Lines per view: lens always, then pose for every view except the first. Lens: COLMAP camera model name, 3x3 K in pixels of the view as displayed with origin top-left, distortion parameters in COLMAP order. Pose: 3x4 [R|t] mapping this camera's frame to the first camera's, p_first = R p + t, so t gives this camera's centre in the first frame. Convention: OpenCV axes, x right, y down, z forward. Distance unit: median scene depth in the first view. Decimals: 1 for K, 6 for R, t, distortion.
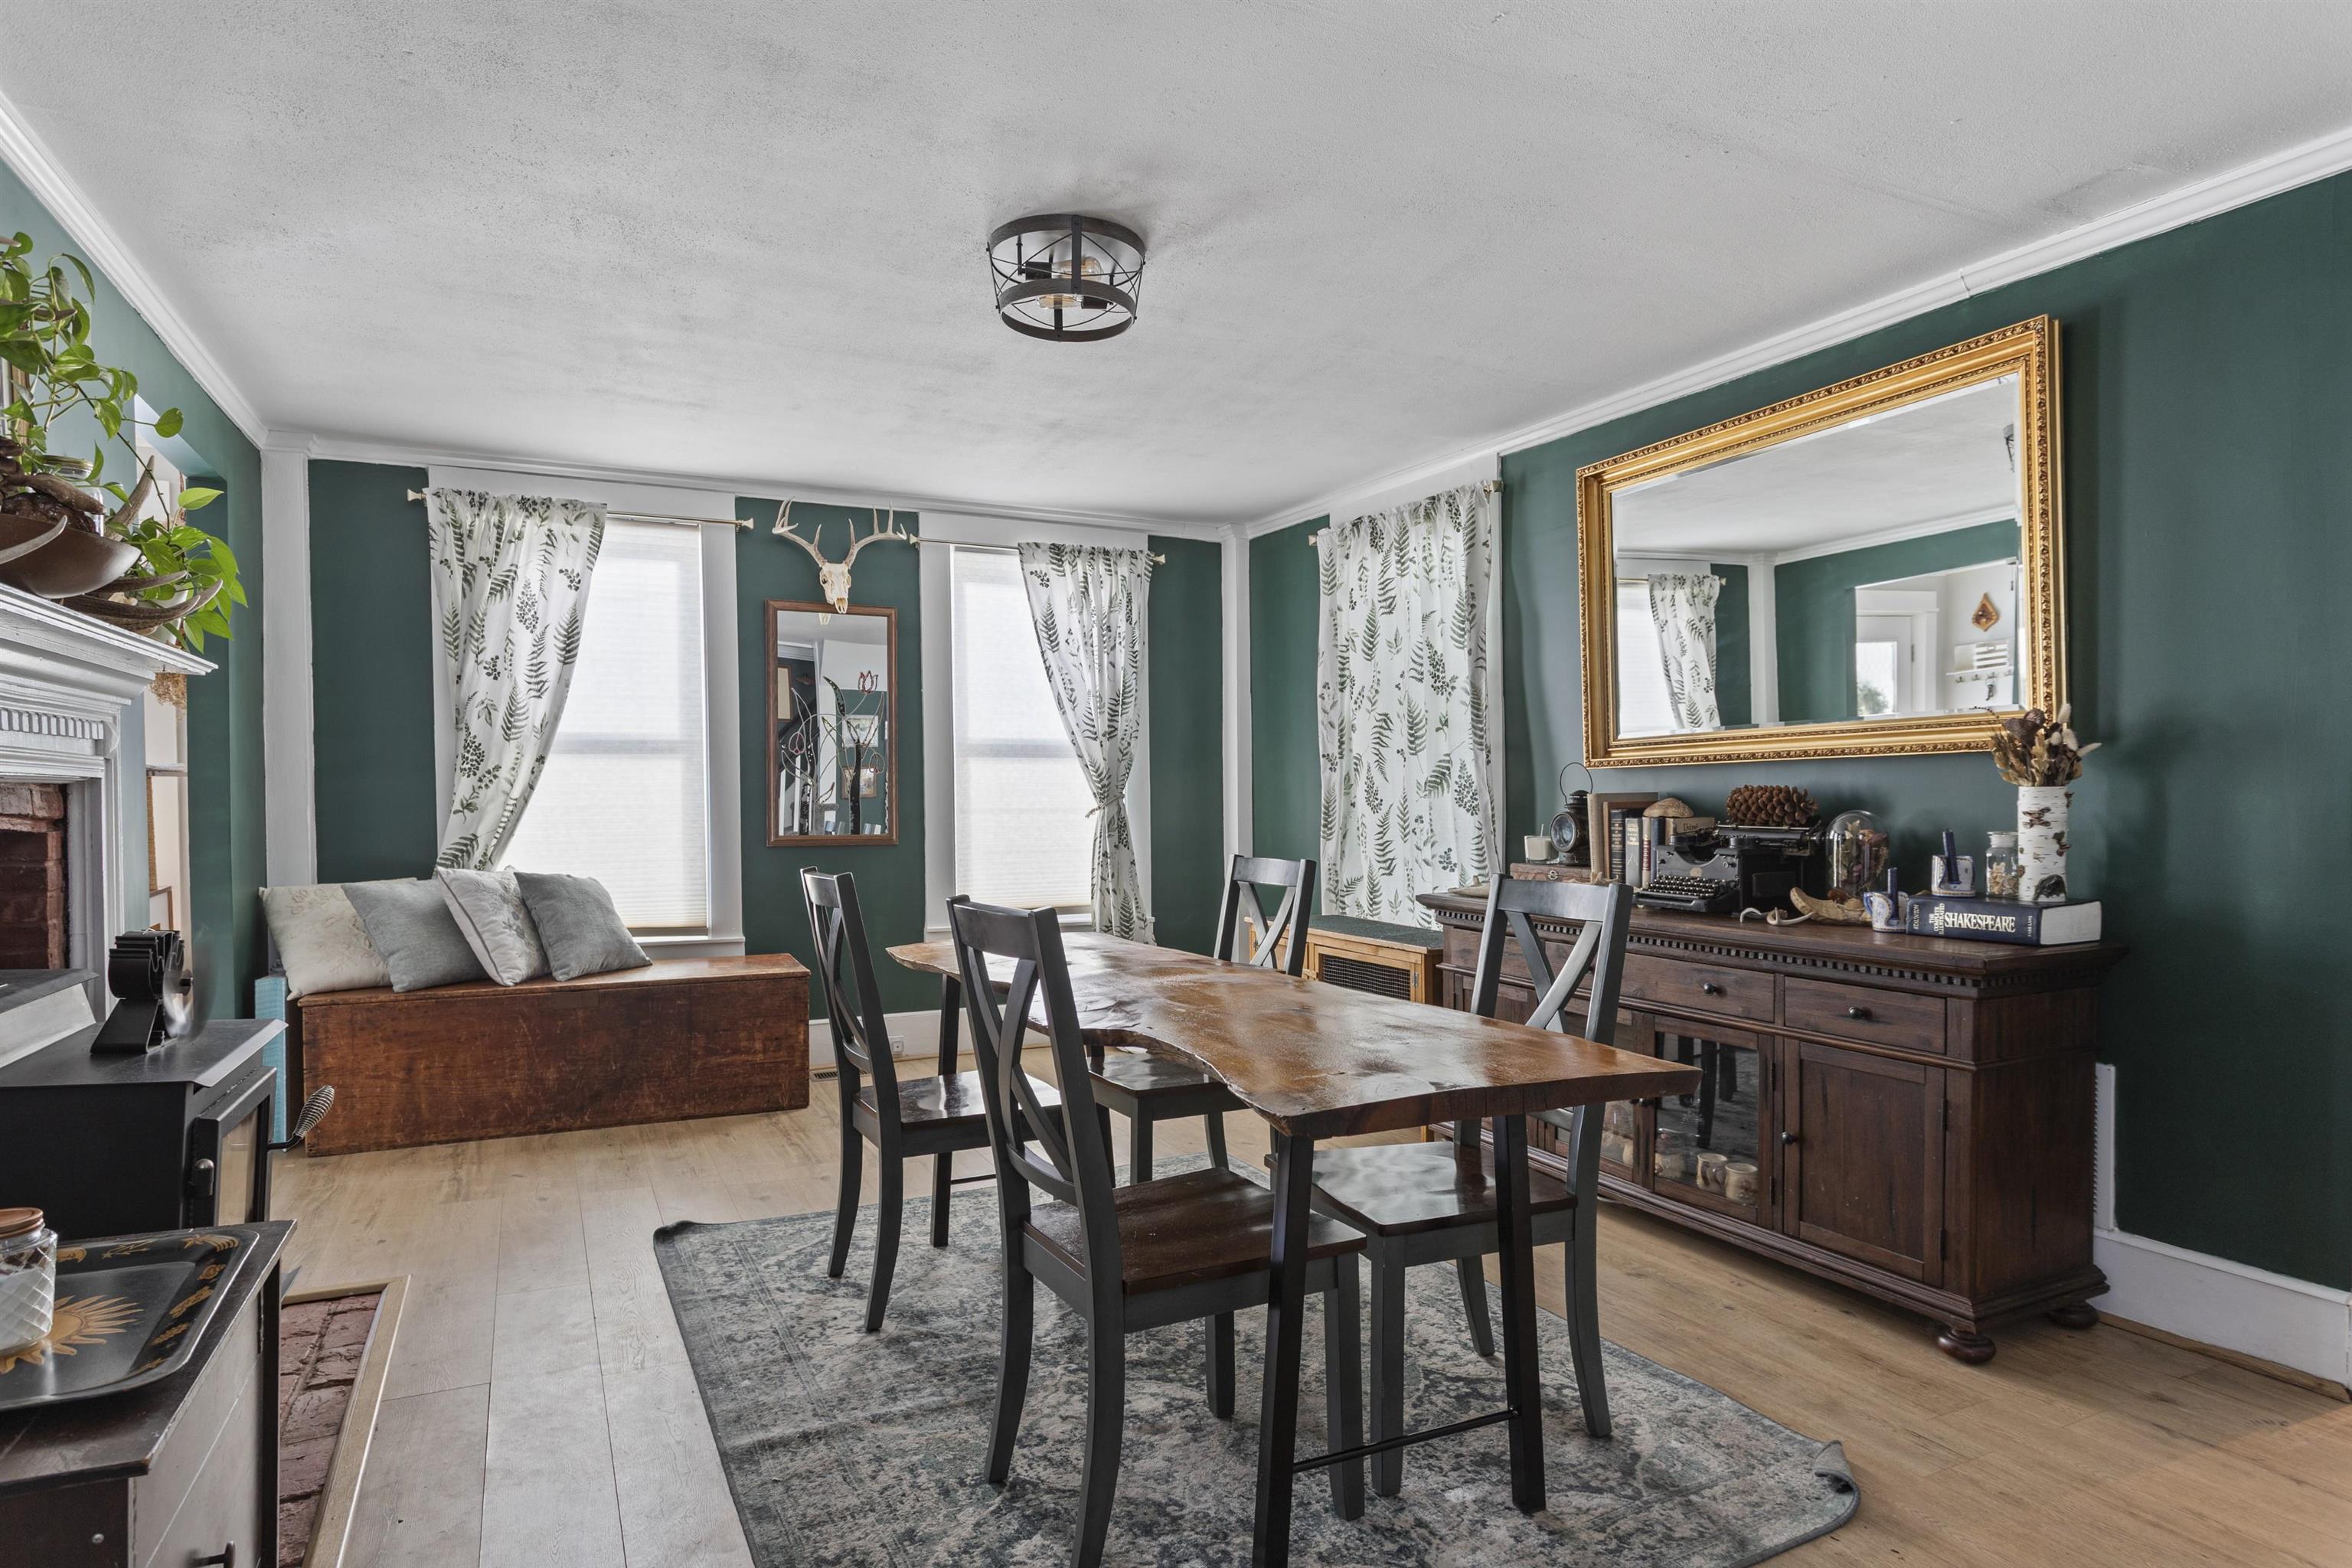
lens RADIAL K [[1330.0, 0, 1240.7], [0, 1330.0, 810.9], [0, 0, 1]] dist [-0.004382, 0.003584]
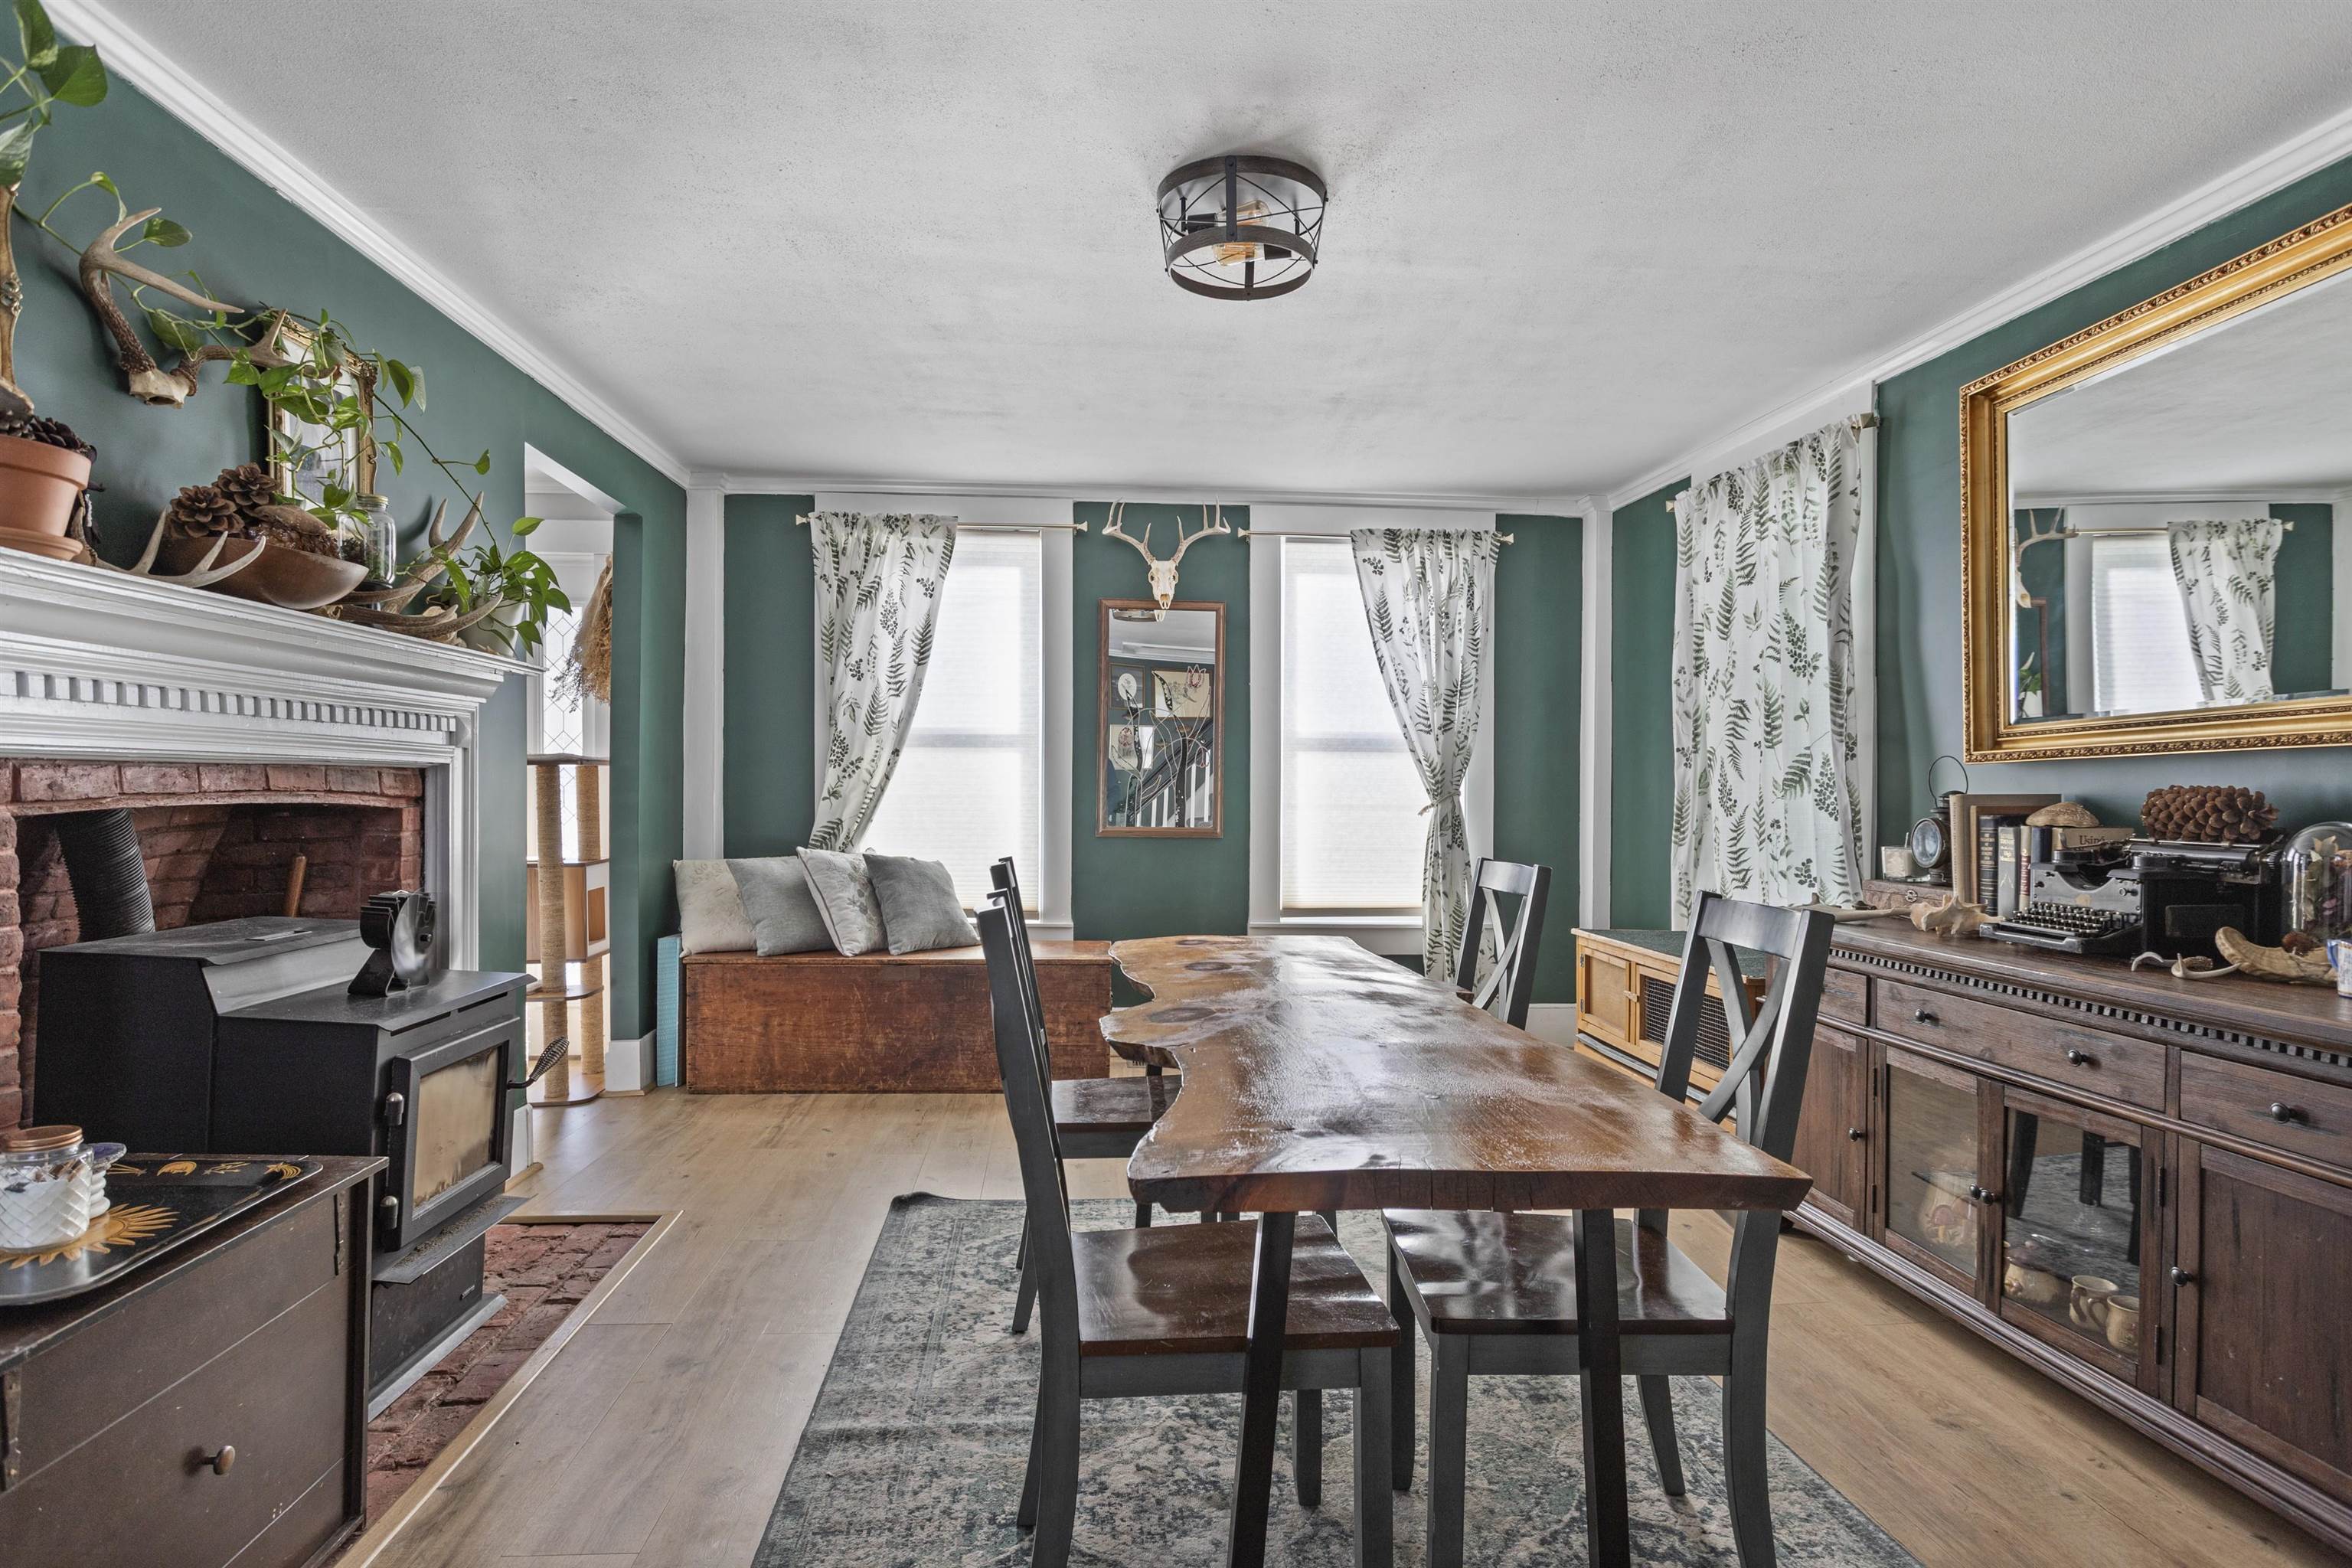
lens RADIAL K [[1330.0, 0, 1141.1], [0, 1330.0, 804.2], [0, 0, 1]] dist [-0.004382, 0.003584]
pose [[0.923934, 0.015830, -0.382225, 0.093907], [-0.017019, 0.999855, 0.000269, 0.000487], [0.382174, 0.006257, 0.924069, 0.069256]]
